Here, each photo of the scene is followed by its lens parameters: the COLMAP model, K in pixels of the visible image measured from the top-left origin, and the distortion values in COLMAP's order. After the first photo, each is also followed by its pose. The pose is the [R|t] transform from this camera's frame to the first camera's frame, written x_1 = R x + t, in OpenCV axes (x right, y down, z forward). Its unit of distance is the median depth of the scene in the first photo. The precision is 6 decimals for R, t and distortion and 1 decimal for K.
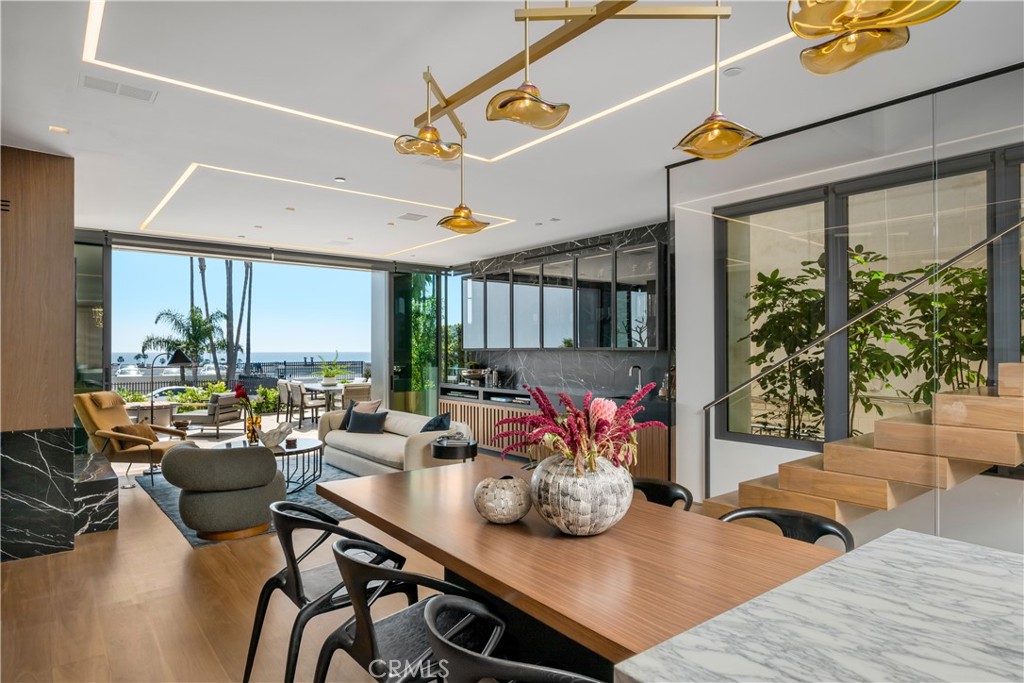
lens RADIAL K [[582.2, 0, 511.6], [0, 582.2, 344.1], [0, 0, 1]] dist [-0.014449, 0.001565]
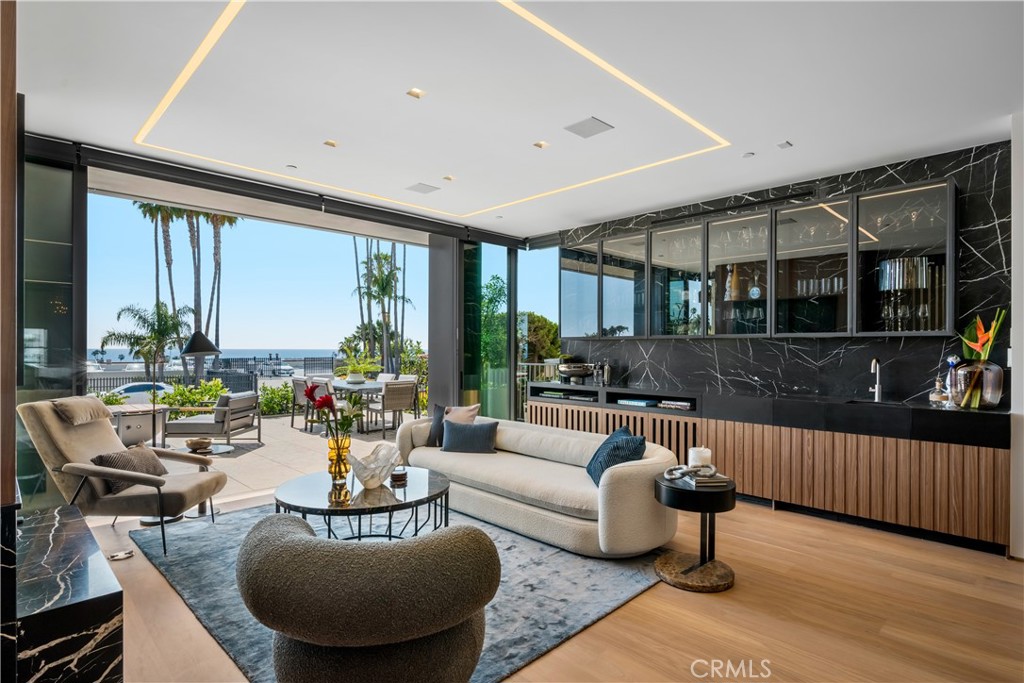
lens RADIAL K [[532.0, 0, 515.1], [0, 532.0, 346.7], [0, 0, 1]] dist [-0.013128, 0.001870]
pose [[0.995237, 0.005187, 0.097344, -0.219702], [-0.005948, 0.999954, 0.007534, 0.015737], [-0.097300, -0.008077, 0.995222, 0.295159]]
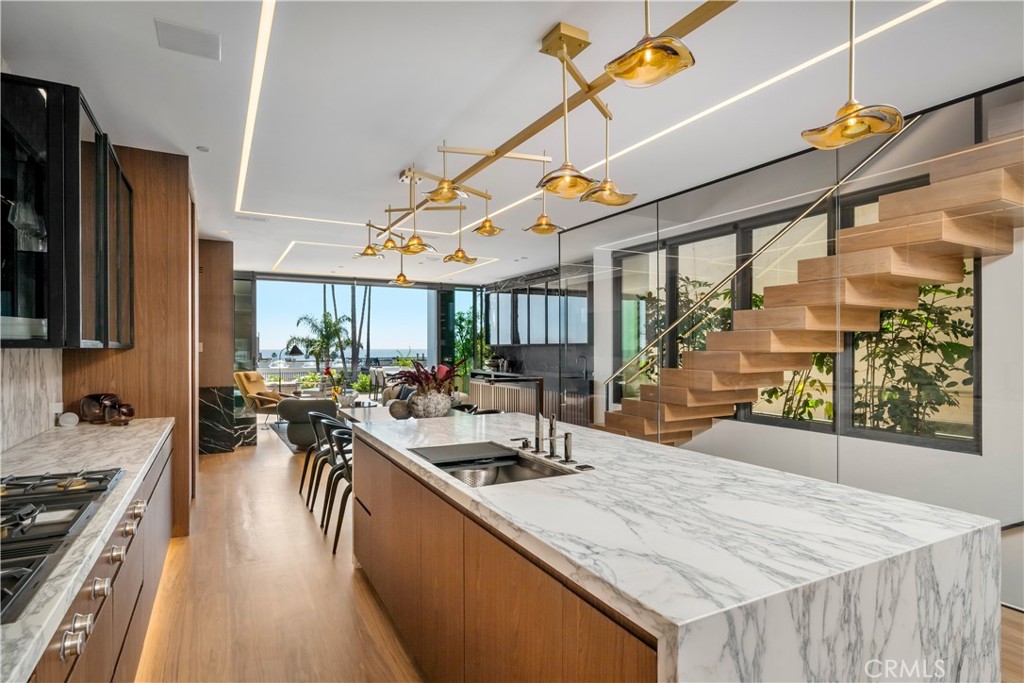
lens RADIAL K [[532.0, 0, 509.4], [0, 532.0, 346.5], [0, 0, 1]] dist [-0.013128, 0.001870]
pose [[0.984602, -0.000208, -0.174809, 0.199435], [0.001640, 0.999966, 0.008047, 0.001746], [0.174802, -0.008210, 0.984569, -0.252644]]
